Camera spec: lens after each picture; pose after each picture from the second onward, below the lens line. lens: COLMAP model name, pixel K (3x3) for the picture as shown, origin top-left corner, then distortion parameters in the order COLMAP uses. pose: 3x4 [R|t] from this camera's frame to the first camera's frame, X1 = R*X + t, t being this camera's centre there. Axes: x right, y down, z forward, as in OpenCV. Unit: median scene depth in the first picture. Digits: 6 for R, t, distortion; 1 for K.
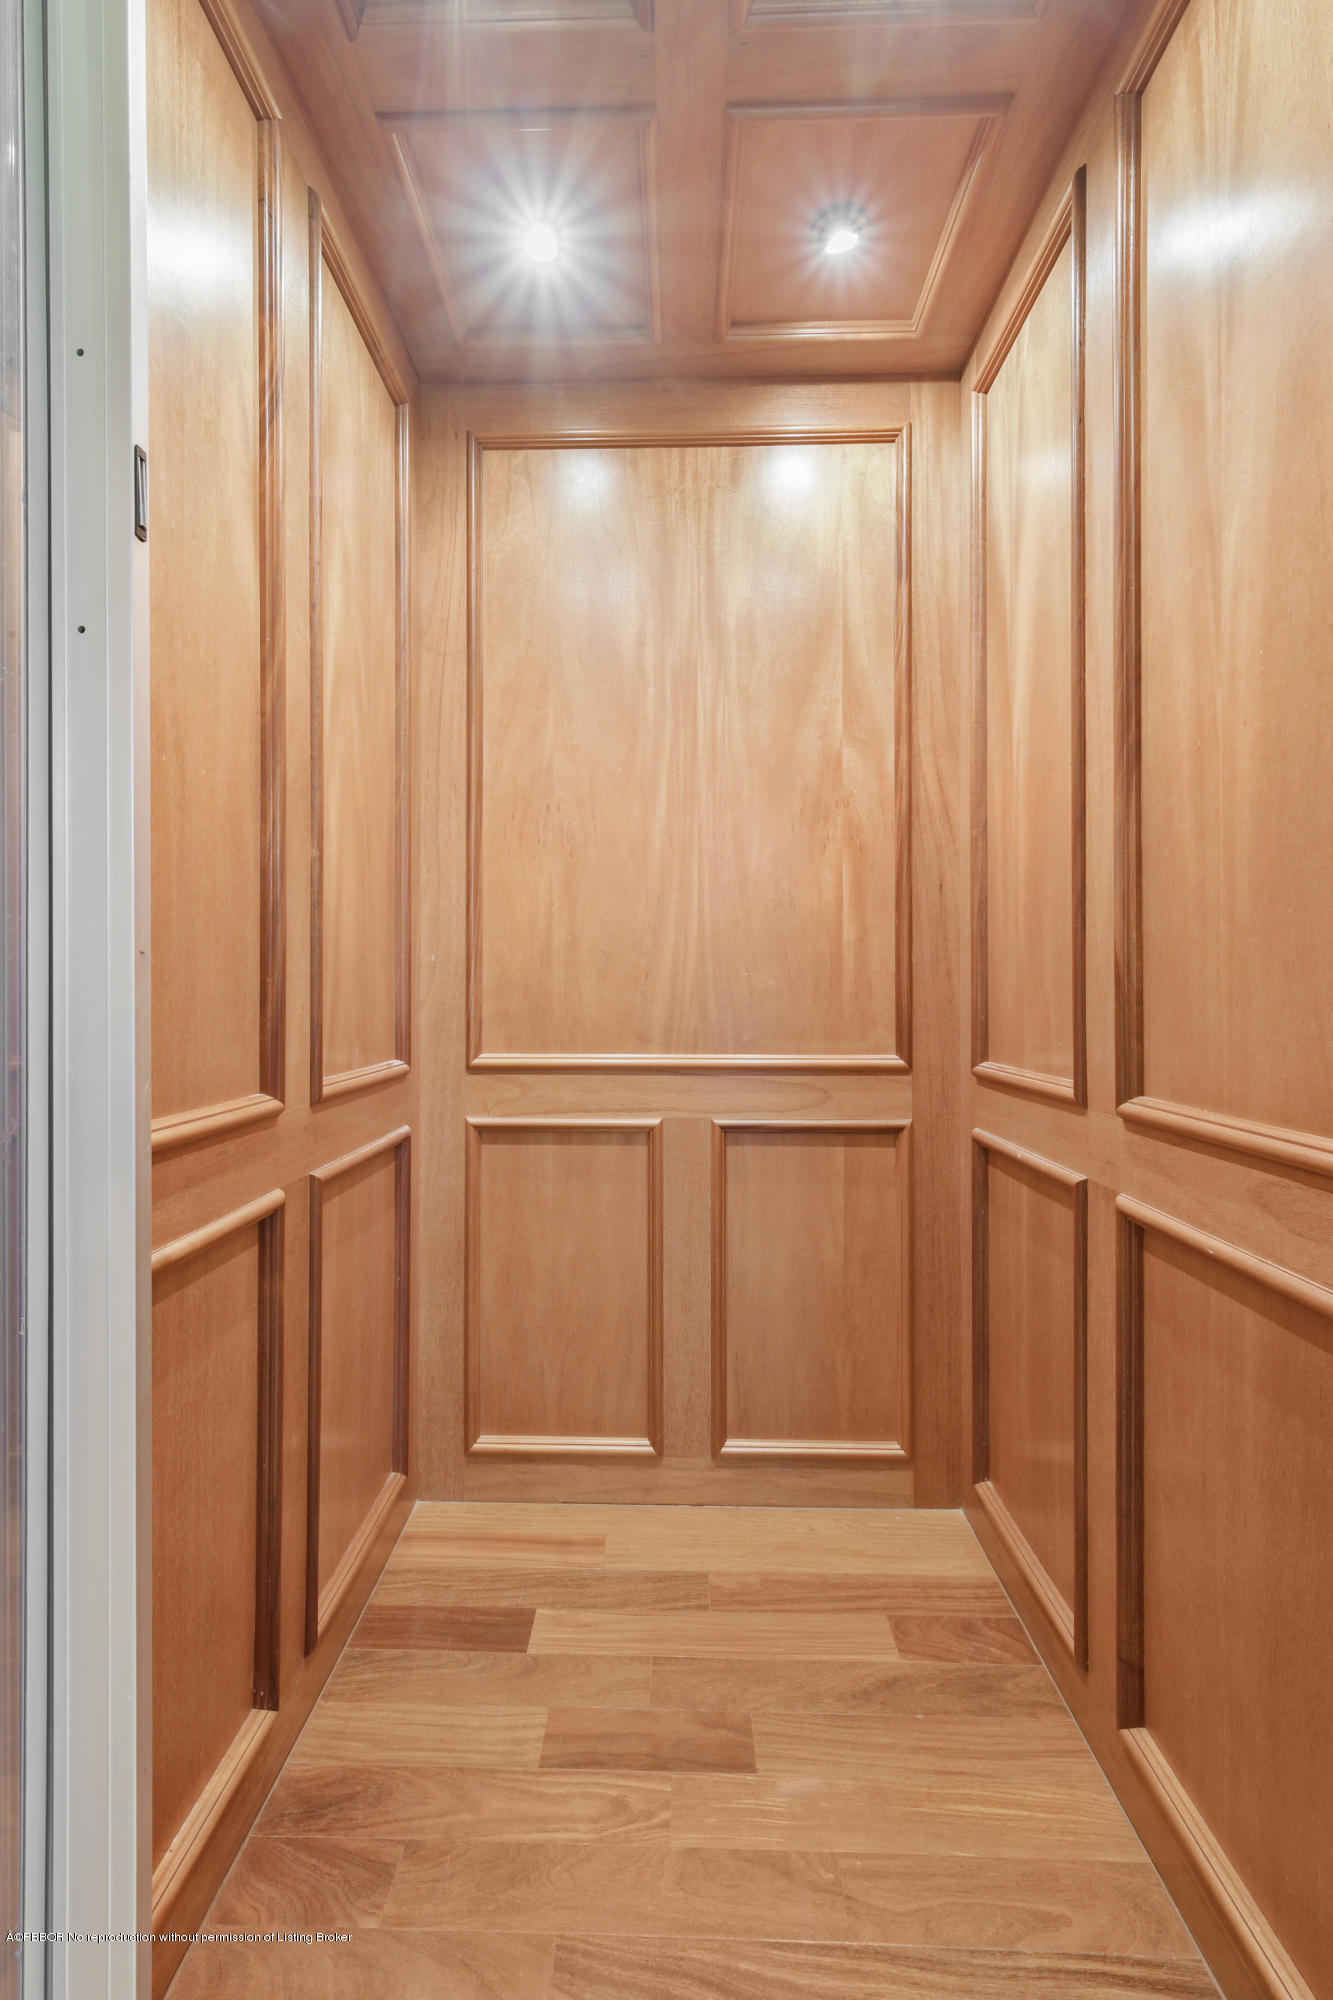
lens RADIAL K [[894.6, 0, 659.6], [0, 894.6, 985.9], [0, 0, 1]] dist [0.007905, -0.000792]
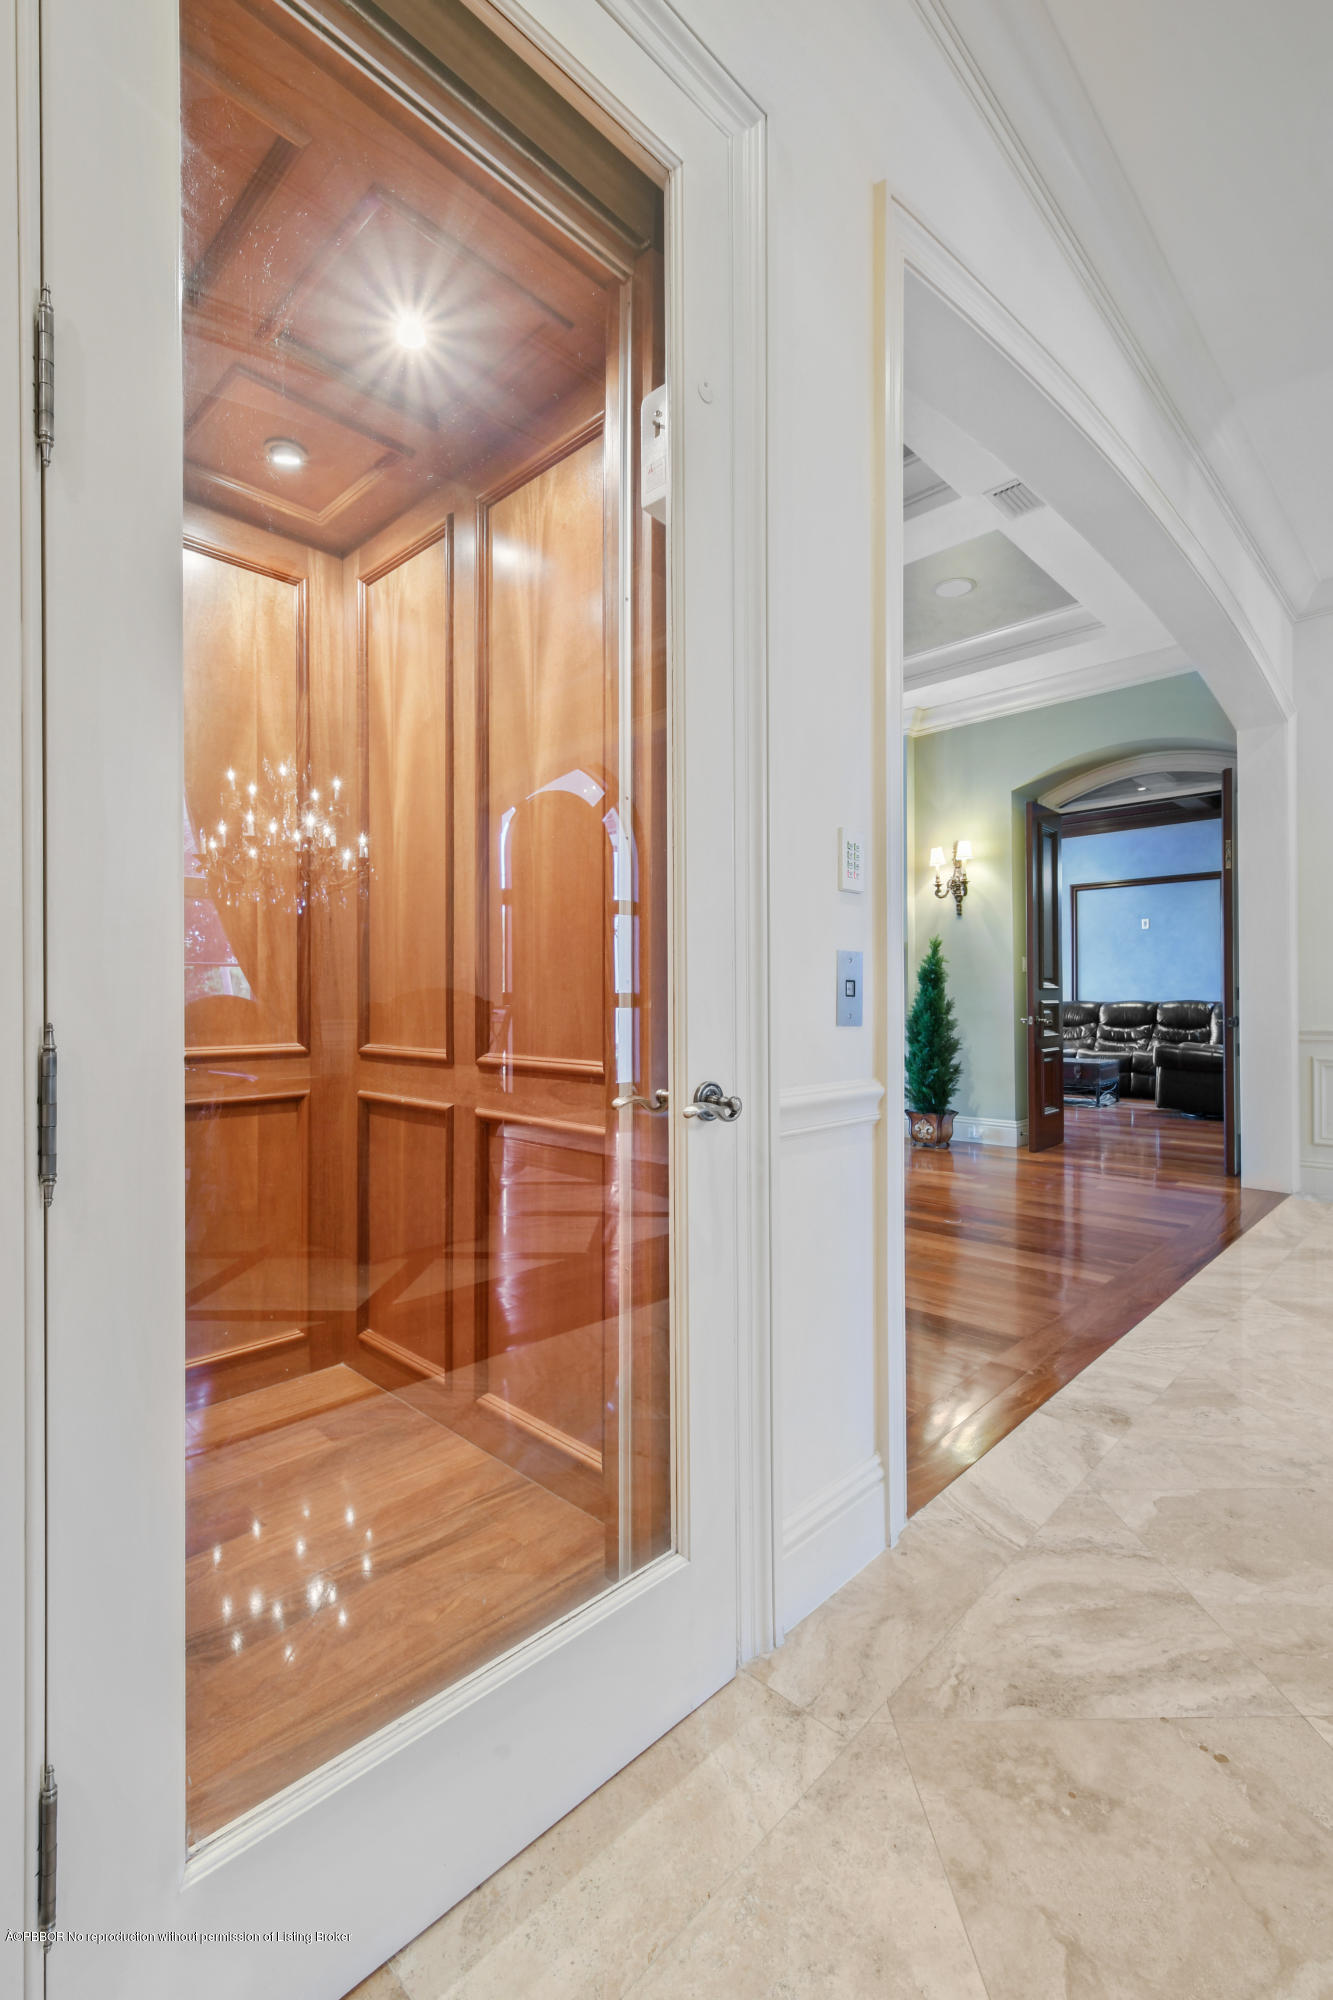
lens RADIAL K [[894.6, 0, 662.1], [0, 894.6, 997.4], [0, 0, 1]] dist [0.007905, -0.000792]
pose [[0.675645, 0.001670, 0.737225, -0.373070], [-0.005724, 0.999979, 0.002981, 0.001067], [-0.737205, -0.006234, 0.675641, -0.325786]]
